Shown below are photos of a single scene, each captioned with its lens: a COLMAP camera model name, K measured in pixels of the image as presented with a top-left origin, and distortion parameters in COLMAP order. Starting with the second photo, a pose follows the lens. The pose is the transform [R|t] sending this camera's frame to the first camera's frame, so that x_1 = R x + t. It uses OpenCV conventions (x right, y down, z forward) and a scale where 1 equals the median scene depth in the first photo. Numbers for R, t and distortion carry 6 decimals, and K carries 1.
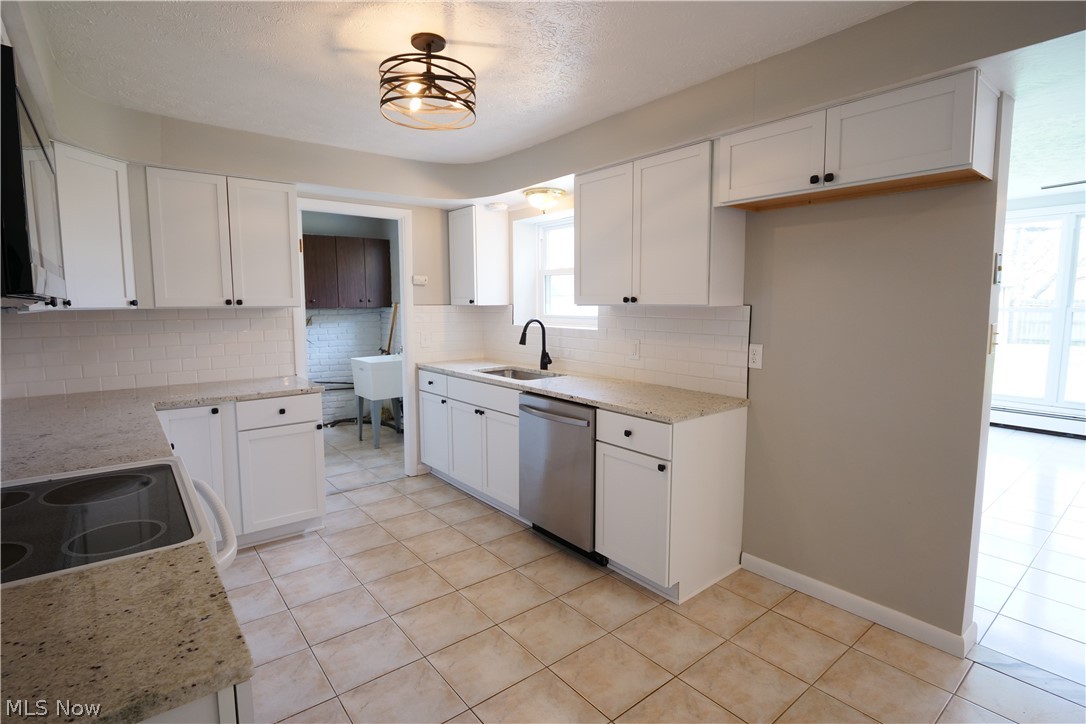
lens RADIAL K [[528.1, 0, 535.2], [0, 528.1, 352.2], [0, 0, 1]] dist [-0.010543, -0.004449]
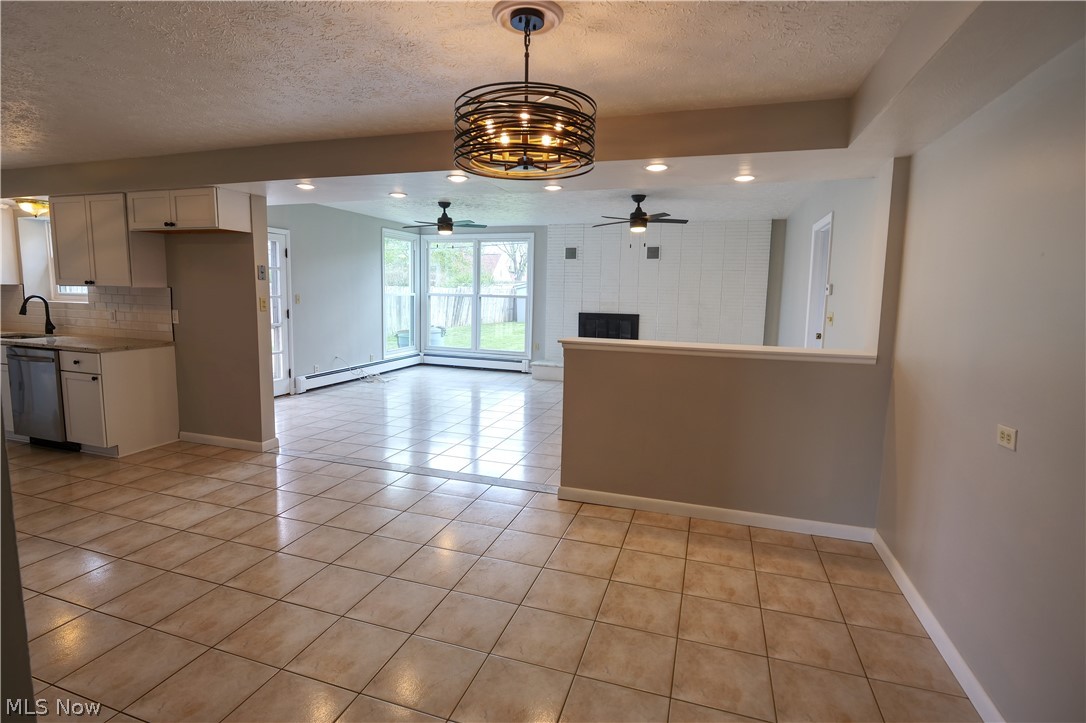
lens RADIAL K [[526.9, 0, 535.3], [0, 526.9, 352.8], [0, 0, 1]] dist [-0.010105, -0.001263]
pose [[0.834012, -0.044613, 0.549940, 0.417487], [0.029605, 0.998908, 0.036137, 0.092792], [-0.550952, -0.013858, 0.834422, -1.031232]]
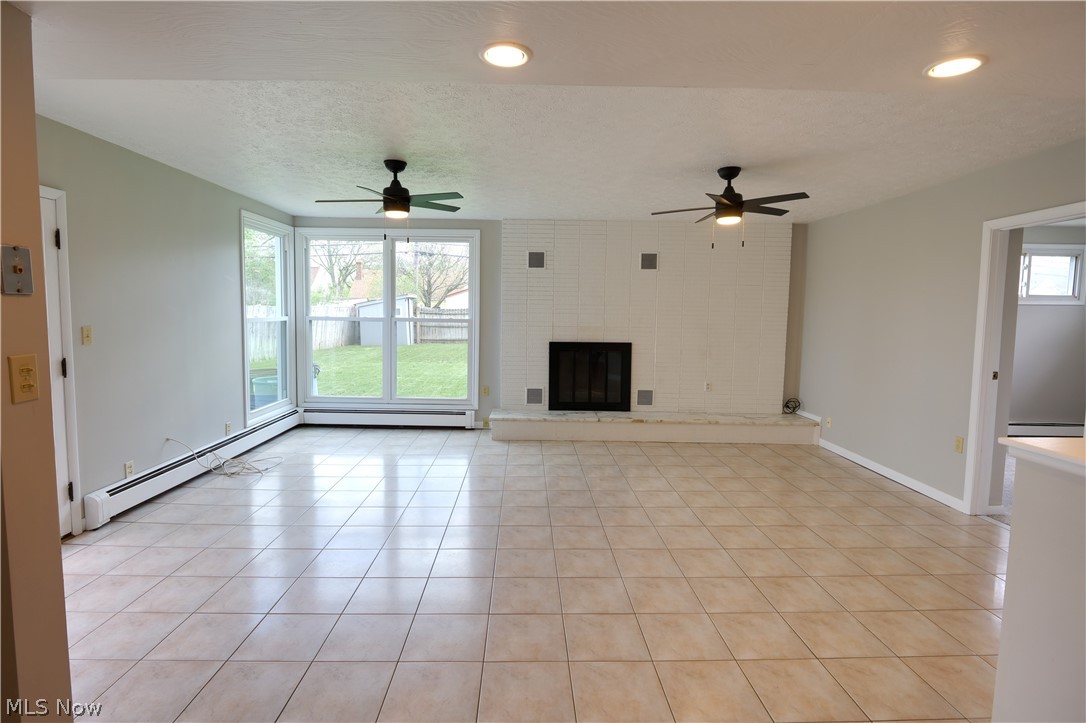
lens RADIAL K [[528.1, 0, 535.2], [0, 528.1, 351.7], [0, 0, 1]] dist [-0.010543, -0.004449]
pose [[0.600921, -0.050564, 0.797707, 0.514780], [0.059815, 0.998043, 0.018204, -0.021873], [-0.797067, 0.036776, 0.602770, 0.071706]]
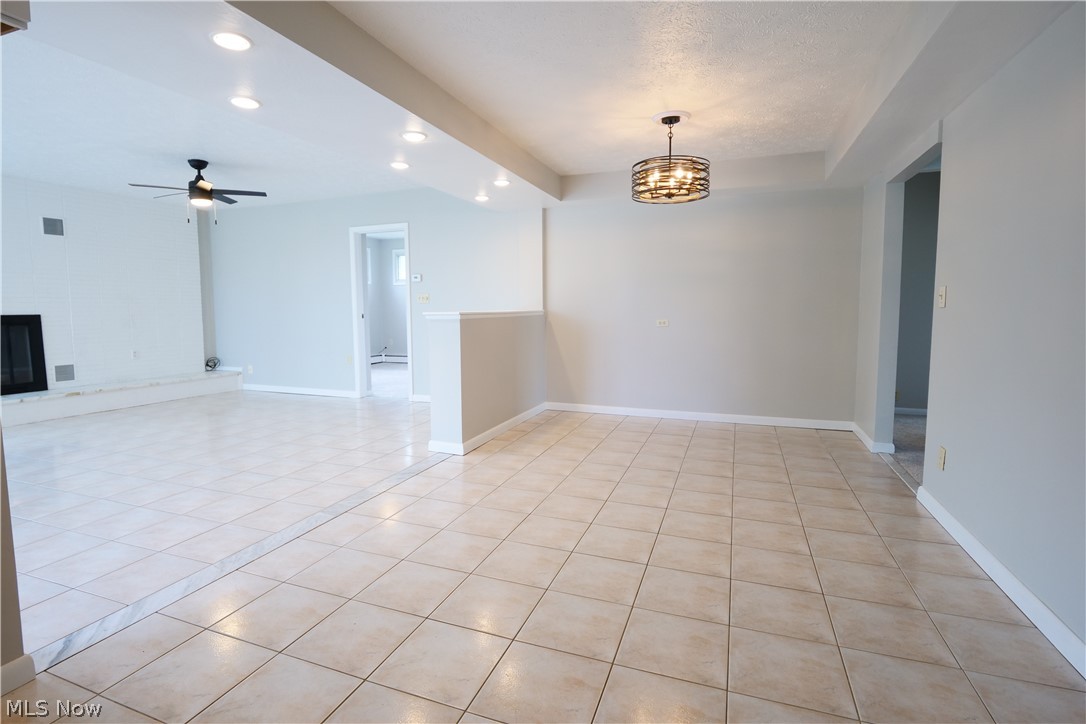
lens RADIAL K [[526.9, 0, 535.3], [0, 526.9, 353.3], [0, 0, 1]] dist [-0.010105, -0.001263]
pose [[-0.514182, -0.071084, 0.854730, -0.141530], [0.086711, 0.987145, 0.134260, 0.045500], [-0.853286, 0.143149, -0.501409, 0.479438]]
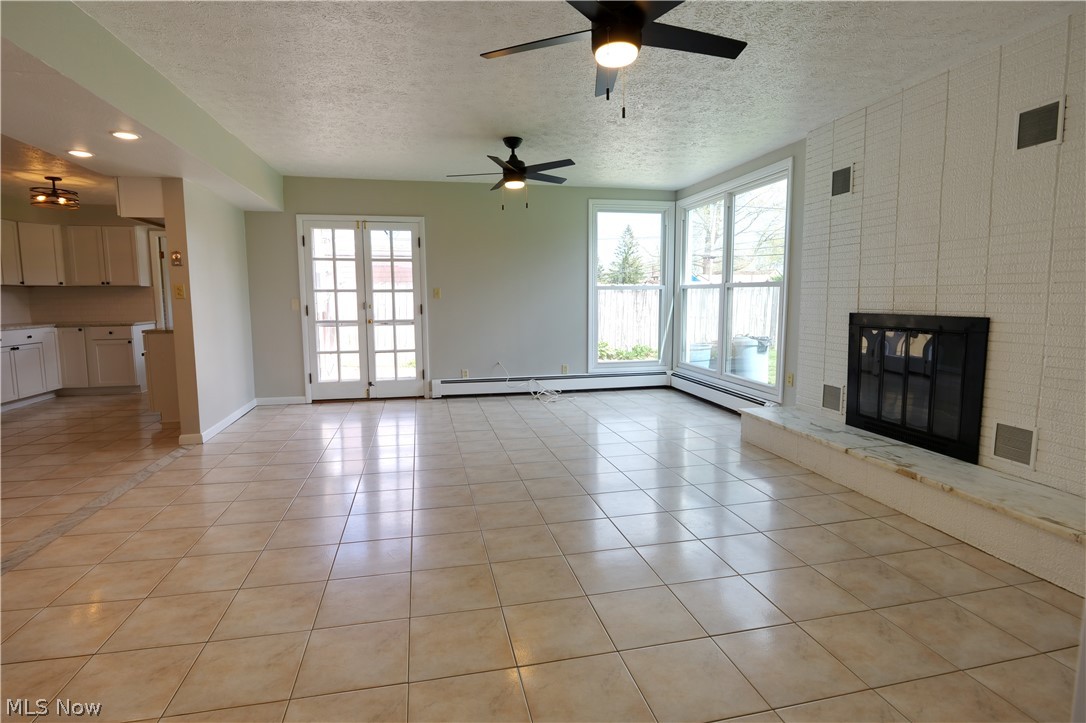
lens RADIAL K [[526.9, 0, 535.3], [0, 526.9, 352.8], [0, 0, 1]] dist [-0.010105, -0.001263]
pose [[0.900579, 0.044546, -0.432404, 2.137026], [-0.038608, 0.999001, 0.022505, 0.081861], [0.432974, -0.003573, 0.901399, -0.200923]]
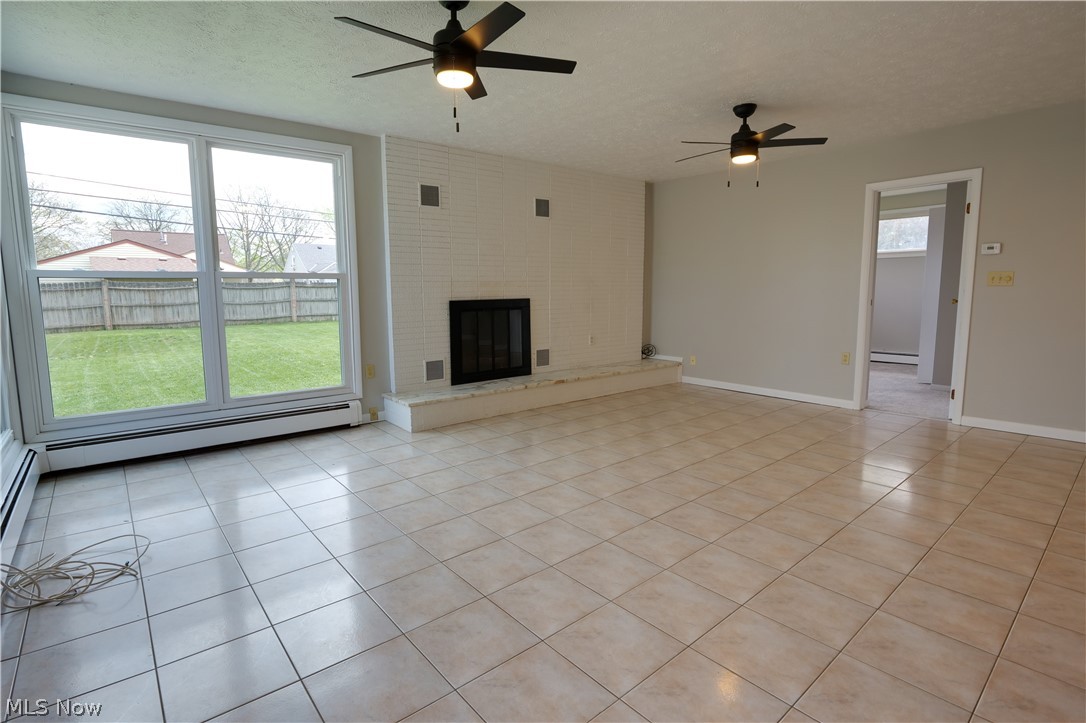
lens RADIAL K [[528.1, 0, 535.2], [0, 528.1, 351.7], [0, 0, 1]] dist [-0.010543, -0.004449]
pose [[-0.026685, -0.118454, 0.992601, 0.522237], [0.103029, 0.987341, 0.120596, -0.034160], [-0.994320, 0.105484, -0.014143, 1.087202]]
